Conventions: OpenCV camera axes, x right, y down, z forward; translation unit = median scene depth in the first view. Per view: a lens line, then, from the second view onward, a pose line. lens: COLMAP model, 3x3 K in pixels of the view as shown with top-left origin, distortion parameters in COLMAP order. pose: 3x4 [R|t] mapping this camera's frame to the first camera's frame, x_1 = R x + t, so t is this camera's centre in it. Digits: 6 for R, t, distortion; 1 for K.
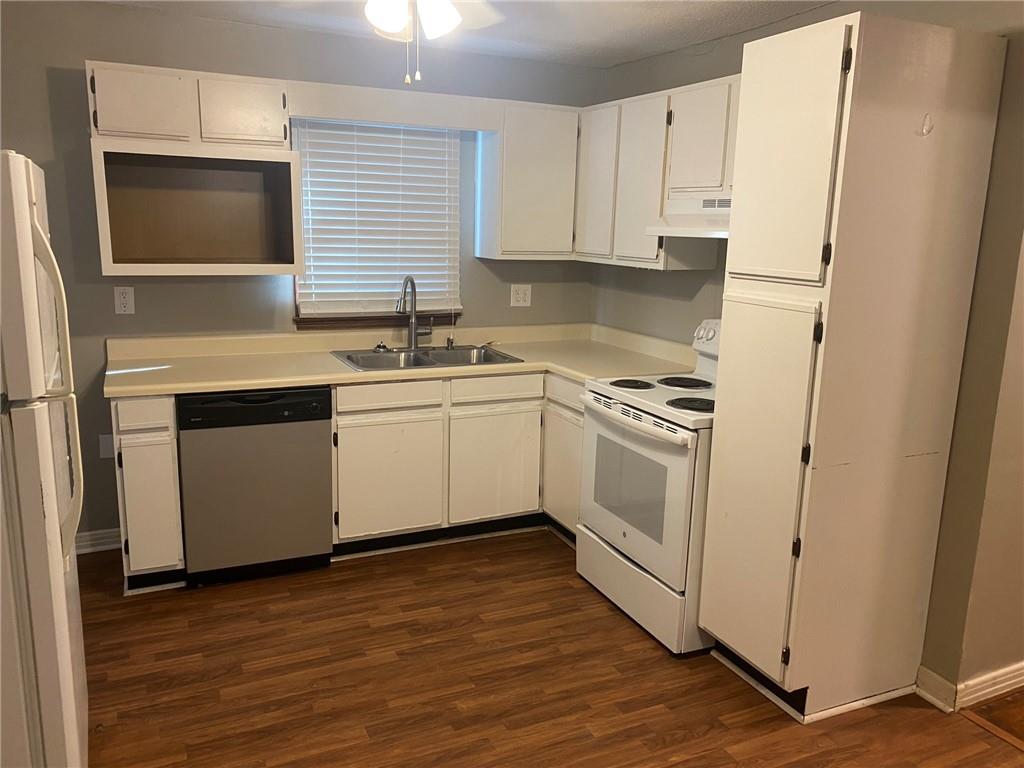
lens RADIAL K [[778.1, 0, 512.8], [0, 778.1, 385.8], [0, 0, 1]] dist [-0.004490, 0.022426]
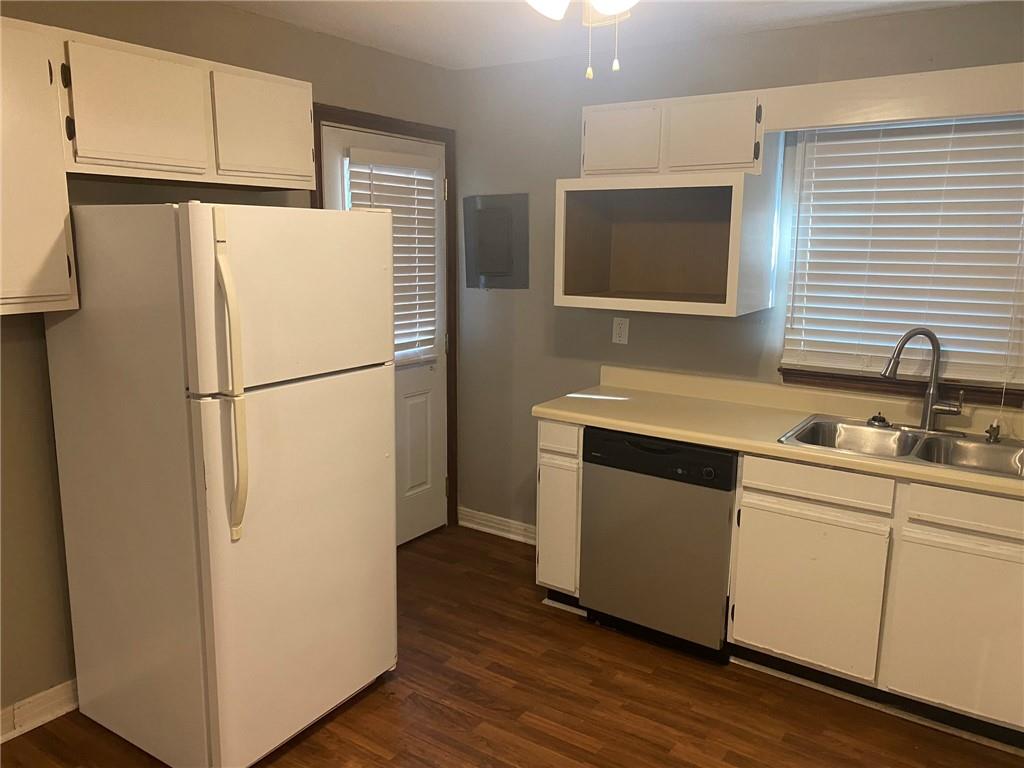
lens RADIAL K [[778.1, 0, 512.4], [0, 778.1, 379.9], [0, 0, 1]] dist [-0.004490, 0.022426]
pose [[0.501045, 0.132127, -0.855276, 0.340112], [-0.173523, 0.983545, 0.050288, -0.074753], [0.847846, 0.123213, 0.515728, 0.363116]]
